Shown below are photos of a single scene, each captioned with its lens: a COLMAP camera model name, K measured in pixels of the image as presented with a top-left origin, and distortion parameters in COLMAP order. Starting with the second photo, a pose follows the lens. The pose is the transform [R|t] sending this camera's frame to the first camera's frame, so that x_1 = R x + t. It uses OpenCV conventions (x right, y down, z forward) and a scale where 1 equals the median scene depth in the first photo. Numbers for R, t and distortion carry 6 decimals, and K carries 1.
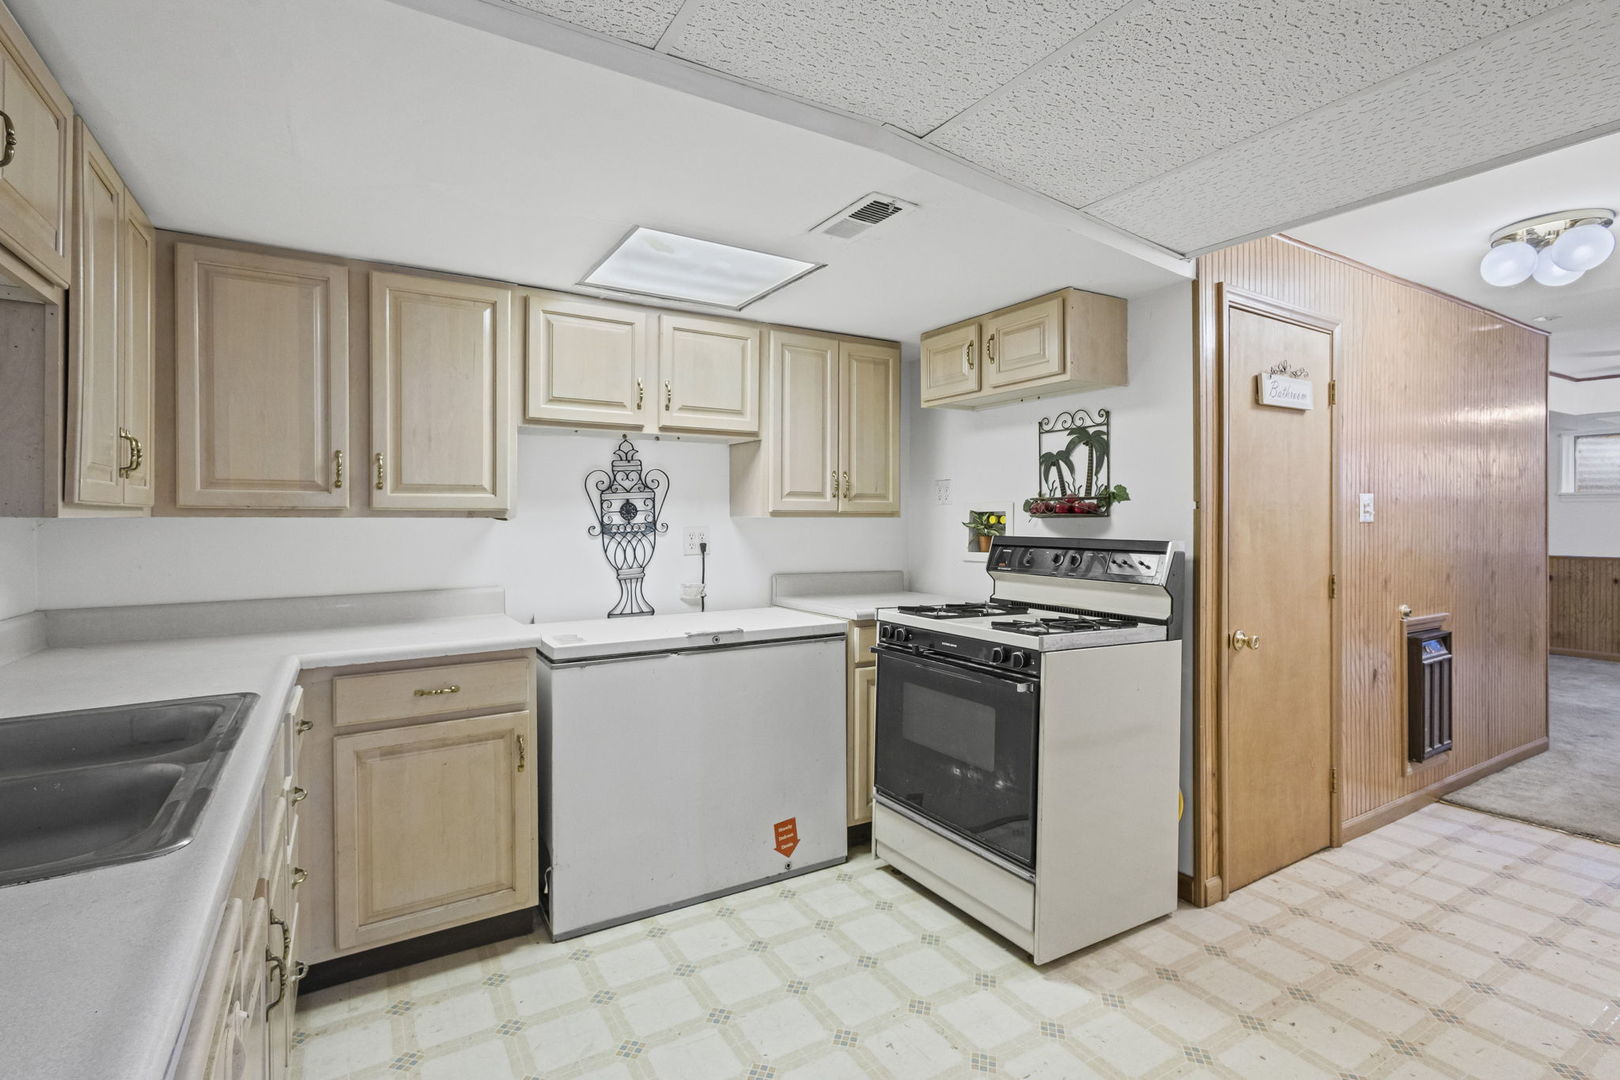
lens RADIAL K [[752.5, 0, 808.4], [0, 752.5, 513.6], [0, 0, 1]] dist [0.002124, -0.000744]
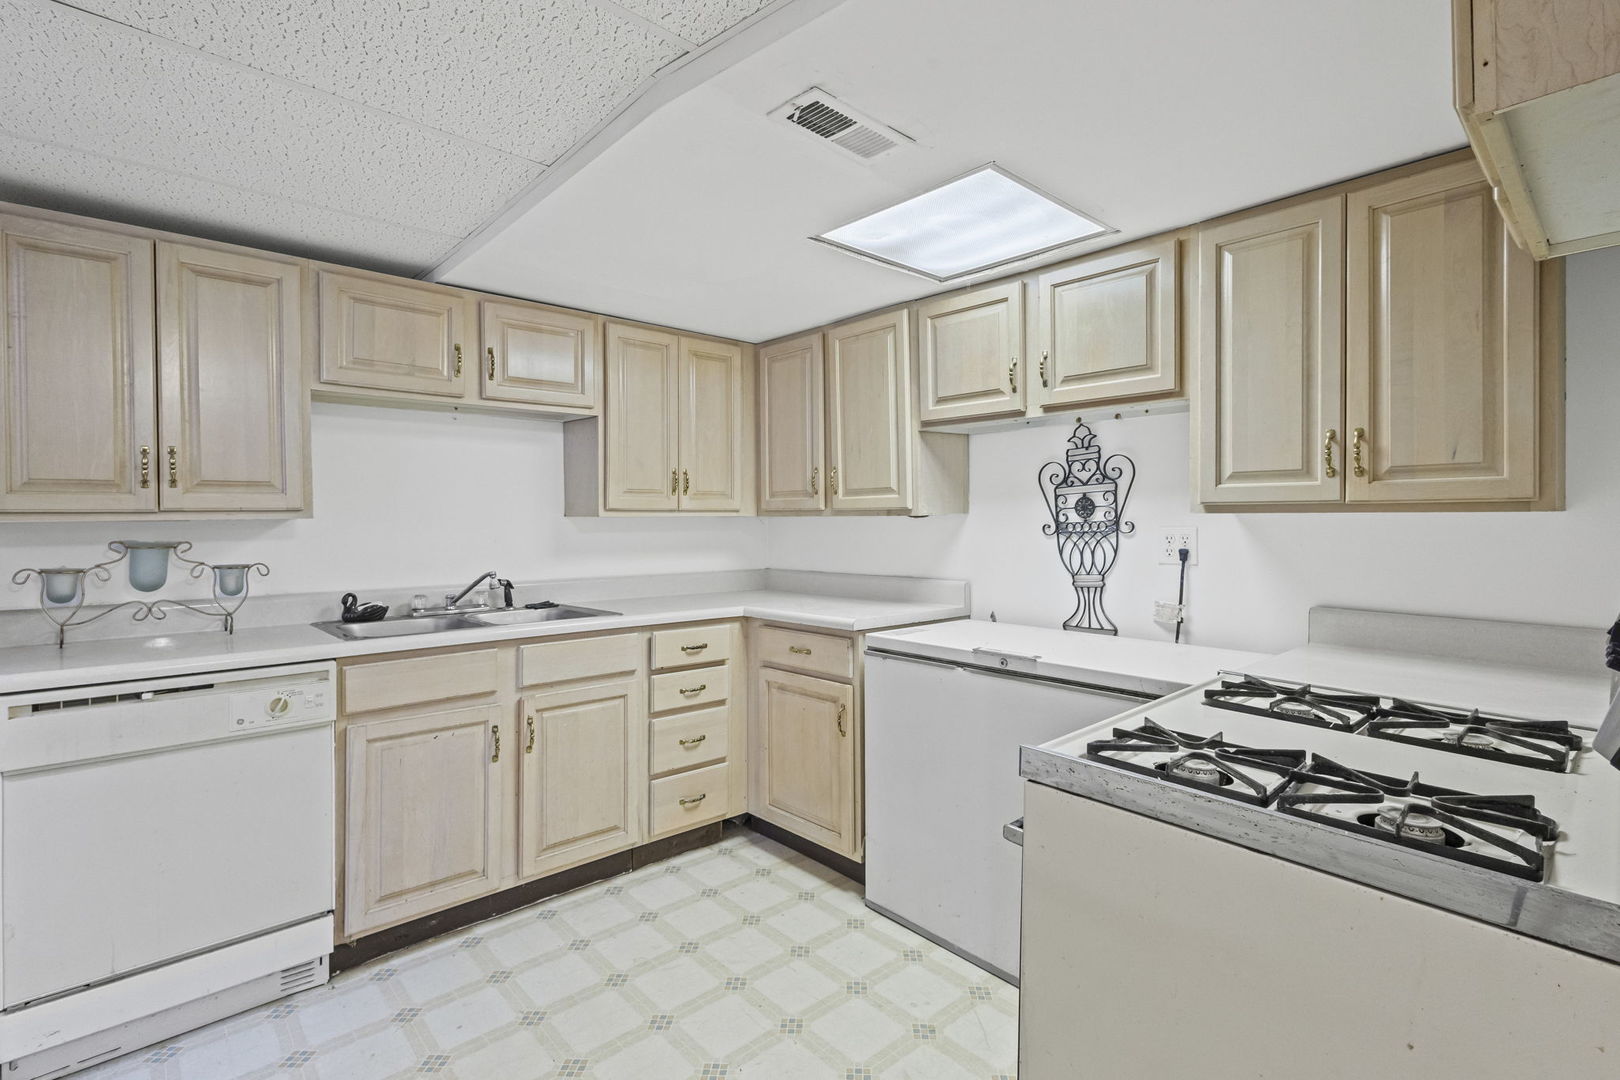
lens RADIAL K [[752.5, 0, 808.4], [0, 752.5, 513.6], [0, 0, 1]] dist [0.002124, -0.000744]
pose [[0.191160, -0.008558, -0.981522, 0.545003], [0.008462, 0.999939, -0.007070, 0.007500], [0.981522, -0.006954, 0.191221, 0.539739]]
